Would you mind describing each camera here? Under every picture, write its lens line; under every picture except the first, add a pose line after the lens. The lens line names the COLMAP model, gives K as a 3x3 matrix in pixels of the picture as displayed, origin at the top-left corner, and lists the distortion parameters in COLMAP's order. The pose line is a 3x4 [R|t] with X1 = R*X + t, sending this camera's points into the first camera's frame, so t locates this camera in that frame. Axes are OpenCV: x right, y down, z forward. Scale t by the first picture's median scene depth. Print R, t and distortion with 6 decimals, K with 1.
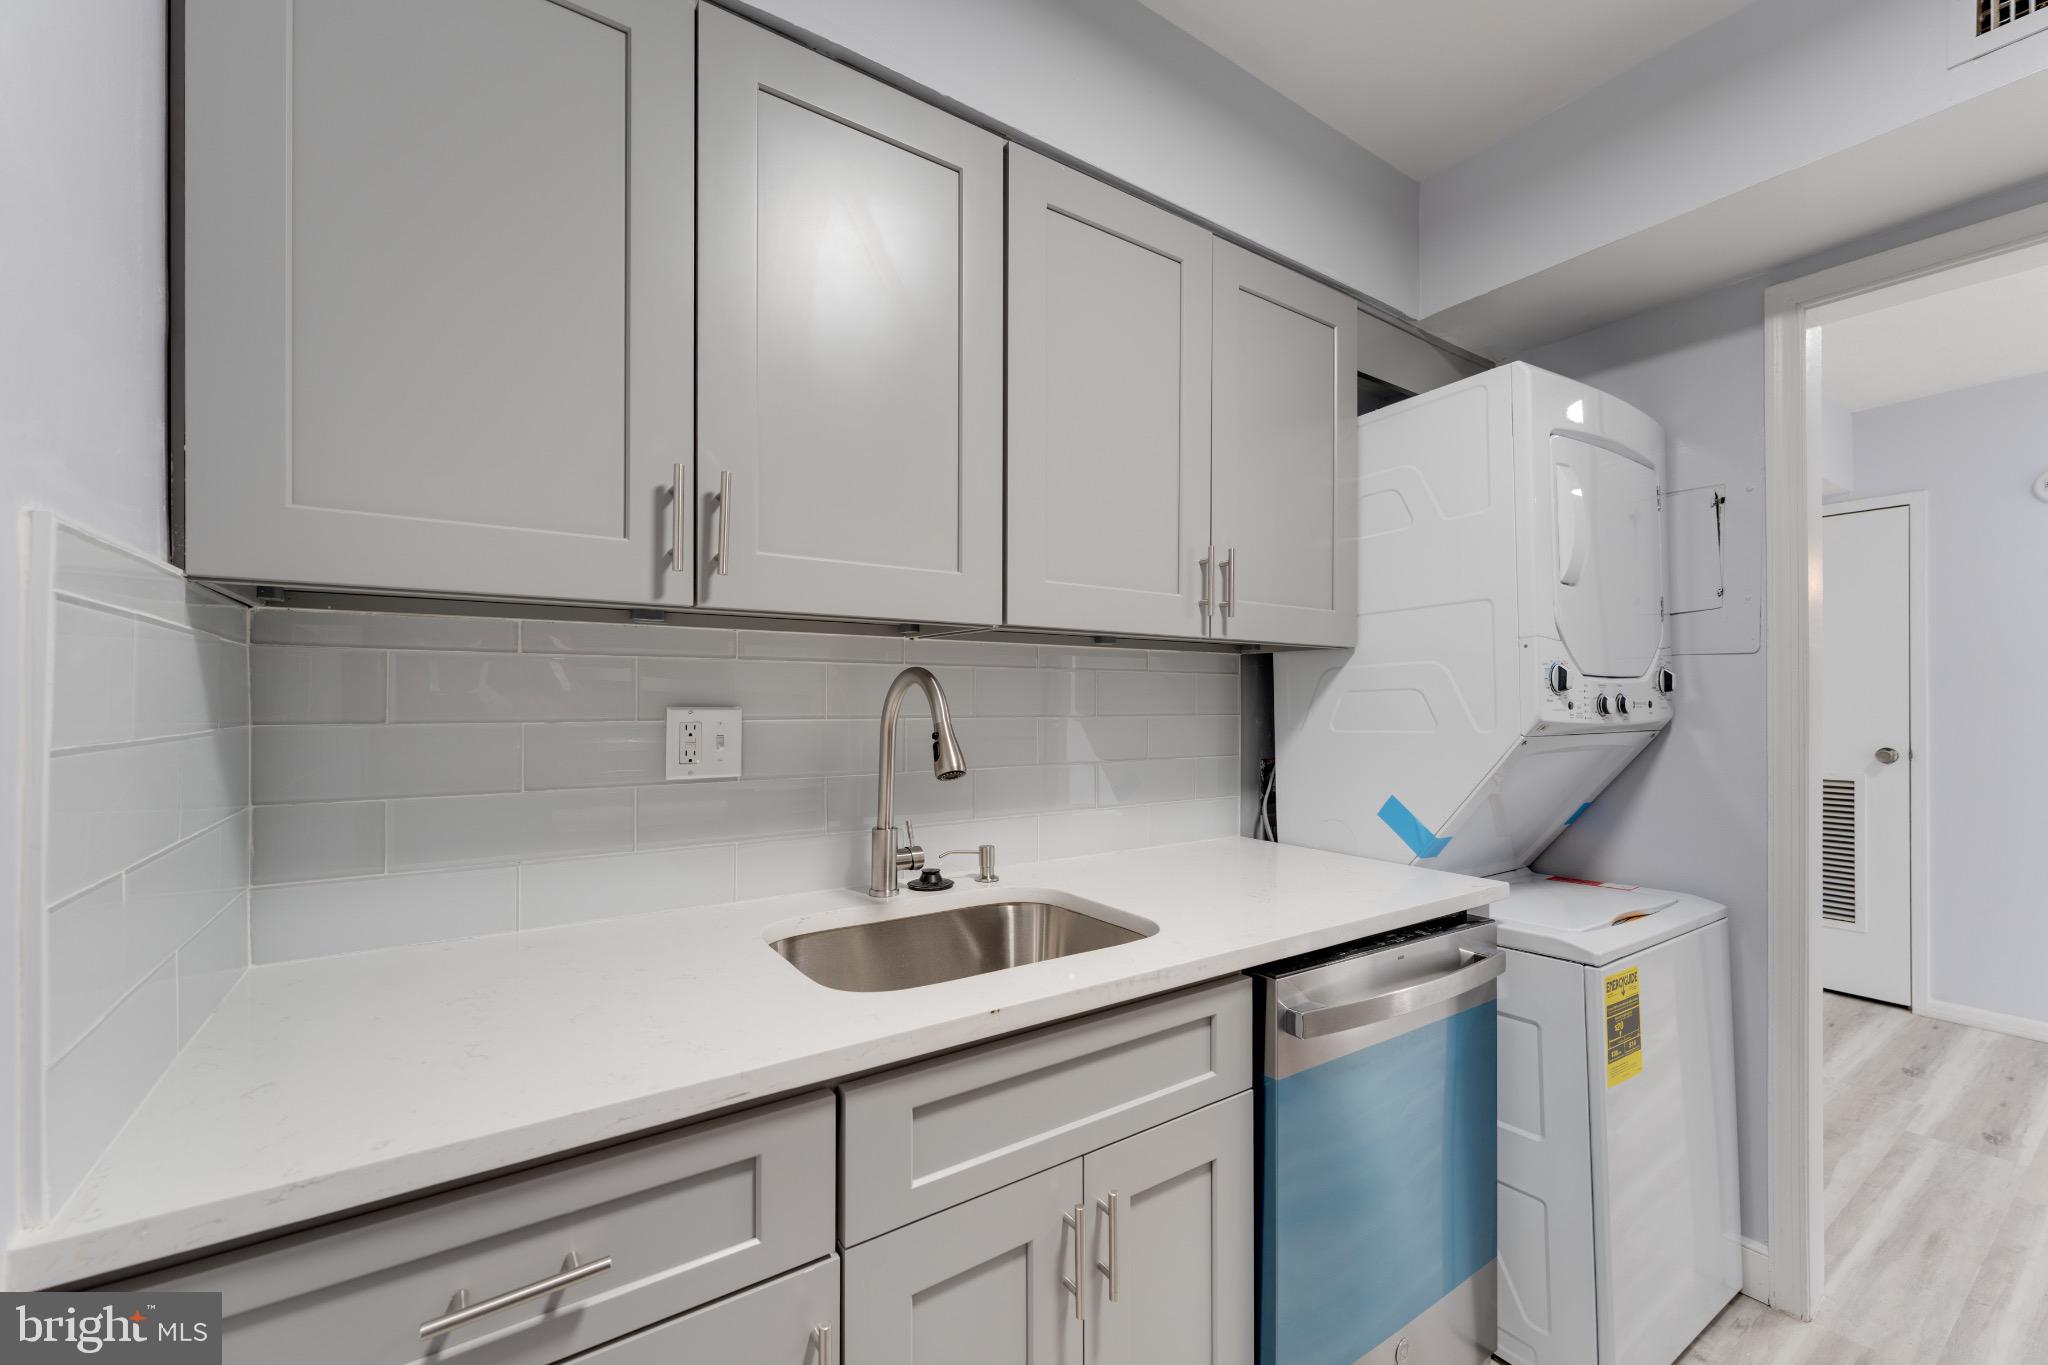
lens RADIAL K [[835.3, 0, 1026.1], [0, 835.3, 694.6], [0, 0, 1]] dist [-0.001353, -0.000097]
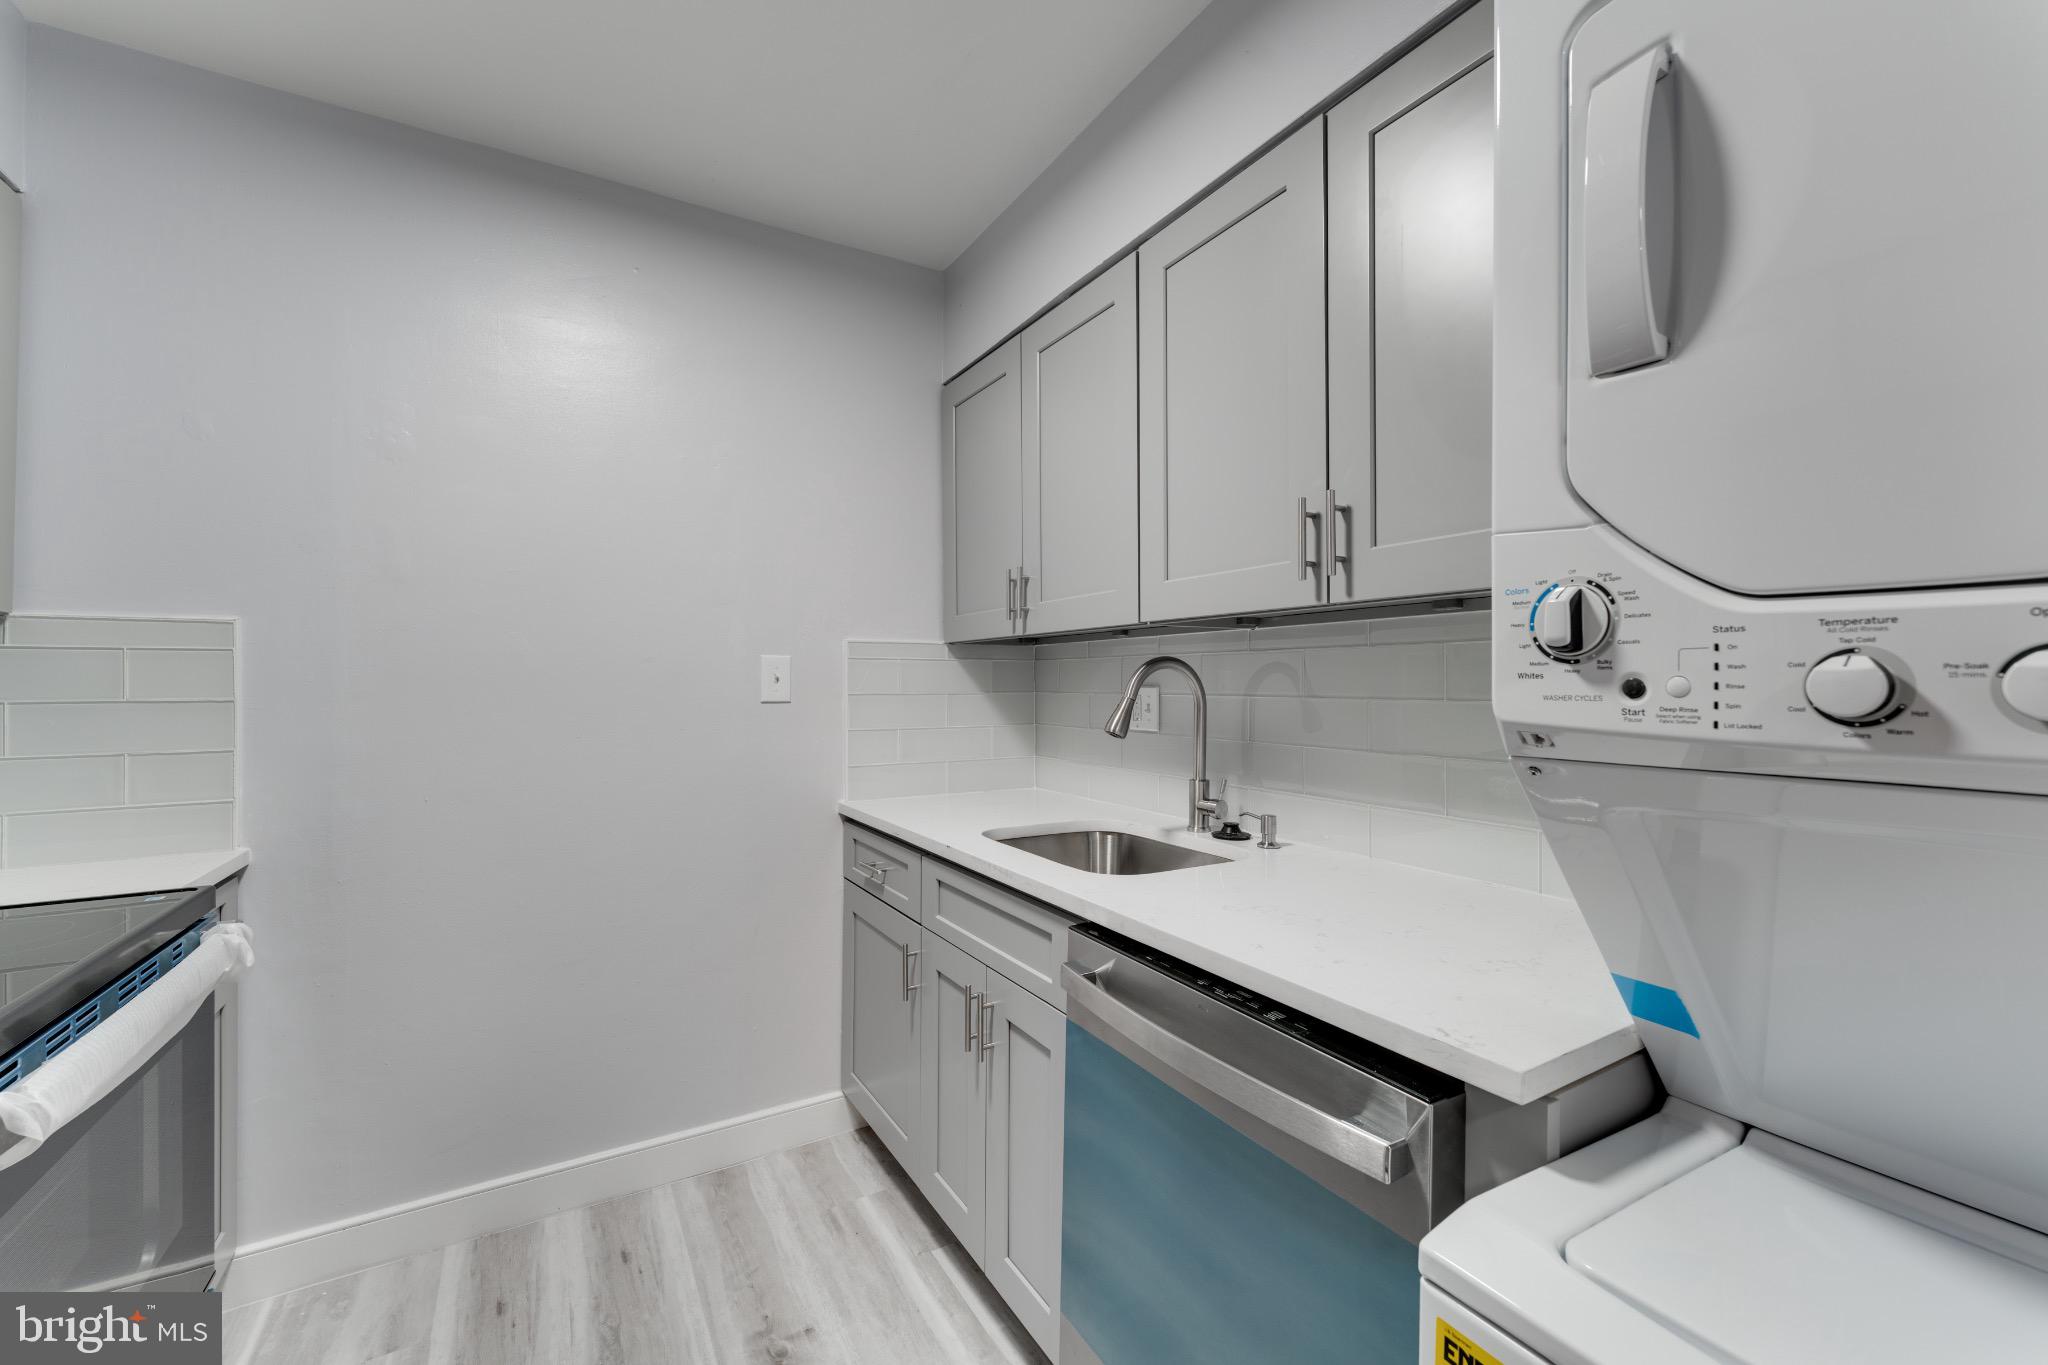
lens RADIAL K [[835.3, 0, 1021.1], [0, 835.3, 678.4], [0, 0, 1]] dist [-0.001353, -0.000097]
pose [[-0.092567, -0.007654, -0.995677, 1.189576], [0.017320, 0.999807, -0.009296, 0.008894], [0.995556, -0.018106, -0.092417, 0.866190]]
